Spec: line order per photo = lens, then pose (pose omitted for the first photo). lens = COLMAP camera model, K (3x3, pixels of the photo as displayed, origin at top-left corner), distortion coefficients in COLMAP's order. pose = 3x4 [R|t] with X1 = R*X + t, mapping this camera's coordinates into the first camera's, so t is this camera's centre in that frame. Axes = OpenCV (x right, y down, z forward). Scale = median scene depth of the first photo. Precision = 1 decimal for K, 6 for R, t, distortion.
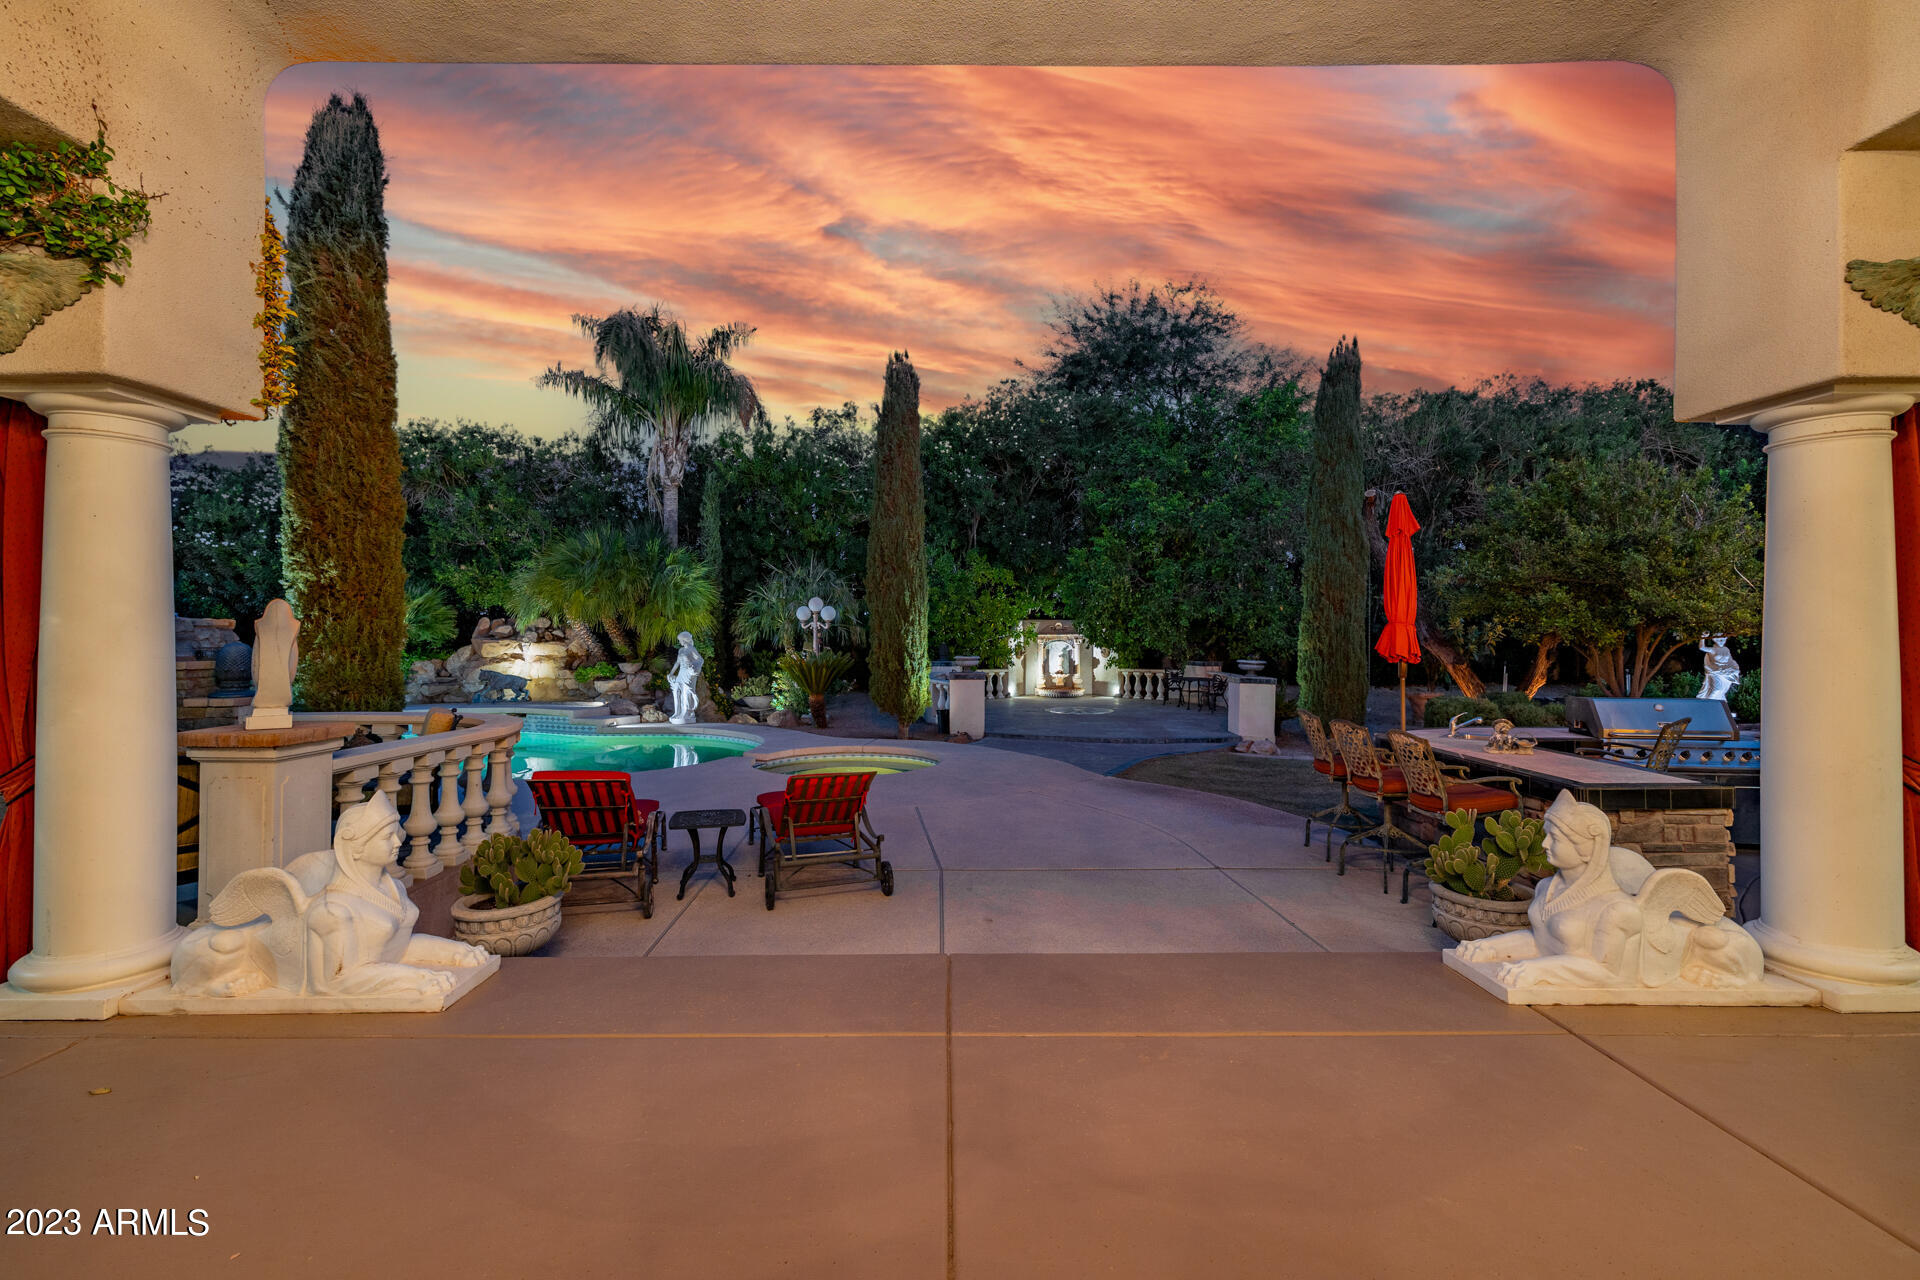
lens RADIAL K [[807.8, 0, 962.2], [0, 807.8, 631.0], [0, 0, 1]] dist [0.003014, -0.000304]
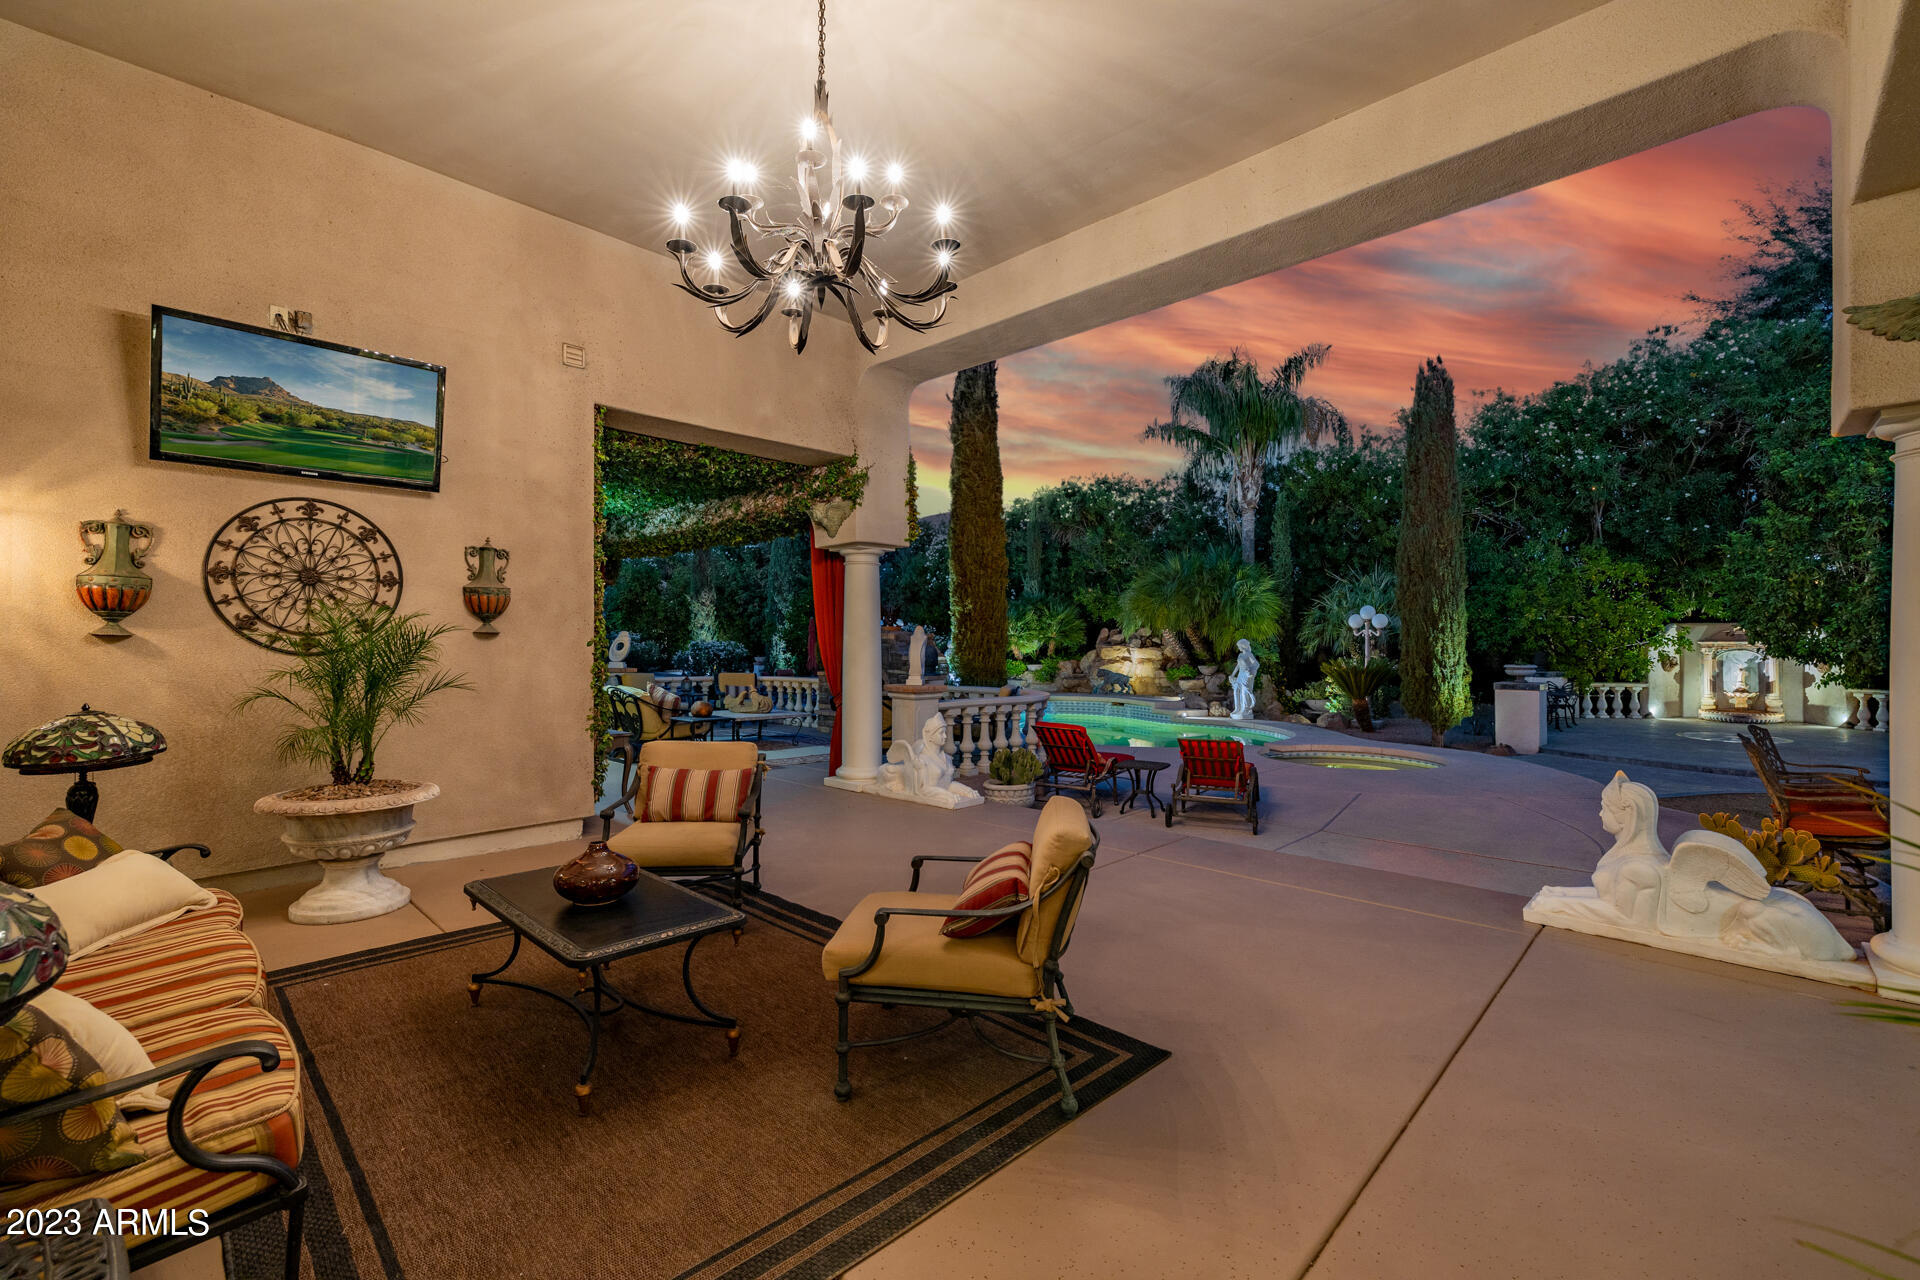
lens RADIAL K [[807.8, 0, 953.6], [0, 807.8, 640.7], [0, 0, 1]] dist [0.003014, -0.000304]
pose [[0.715316, -0.000148, -0.698801, 0.144300], [0.002951, 0.999992, 0.002809, -0.001021], [0.698795, -0.004072, 0.715310, -0.094245]]
